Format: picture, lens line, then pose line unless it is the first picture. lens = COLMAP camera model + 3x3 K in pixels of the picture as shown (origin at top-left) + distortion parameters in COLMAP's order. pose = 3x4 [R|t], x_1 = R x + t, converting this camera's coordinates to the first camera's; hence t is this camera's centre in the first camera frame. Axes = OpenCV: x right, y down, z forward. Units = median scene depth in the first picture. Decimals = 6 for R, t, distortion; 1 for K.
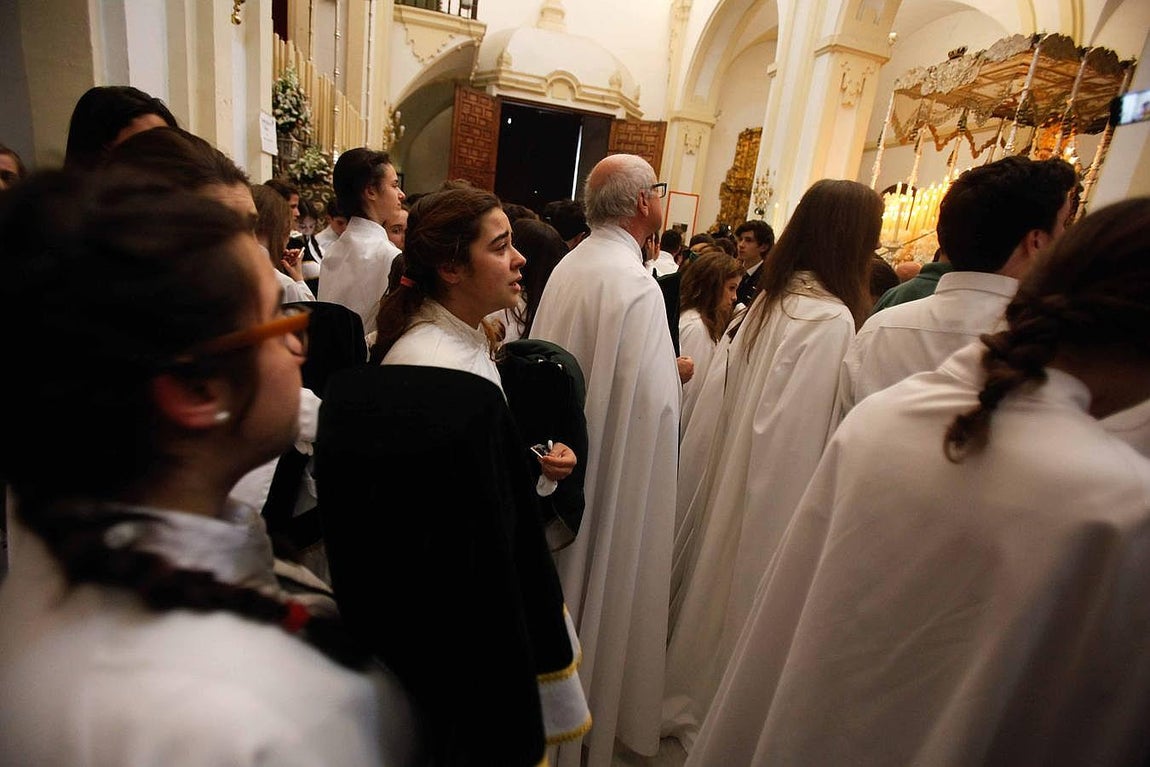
lens RADIAL K [[549.5, 0, 559.1], [0, 549.5, 385.0], [0, 0, 1]] dist [-0.072196, 0.029118]
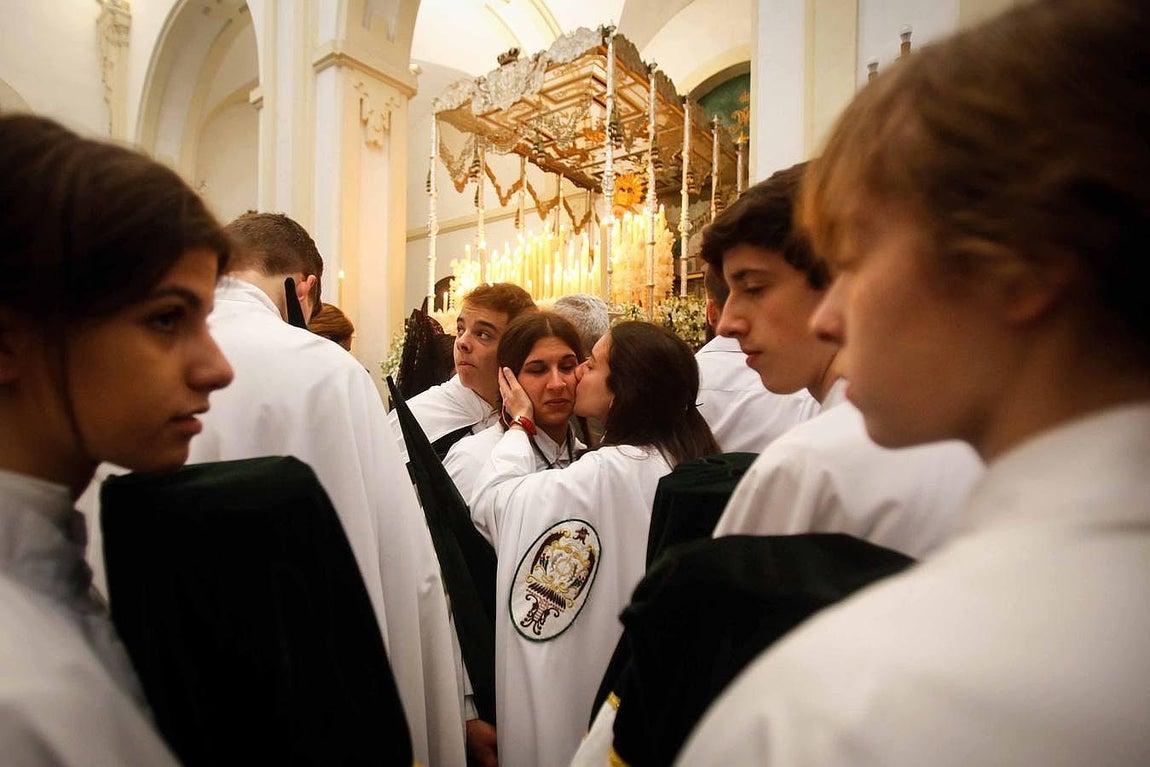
lens RADIAL K [[622.2, 0, 529.5], [0, 622.2, 429.6], [0, 0, 1]] dist [-0.074073, 0.030446]
pose [[0.771470, -0.135266, 0.621721, 0.119725], [0.234835, 0.968684, -0.080645, -0.045844], [-0.591342, 0.208217, 0.779076, 0.261267]]
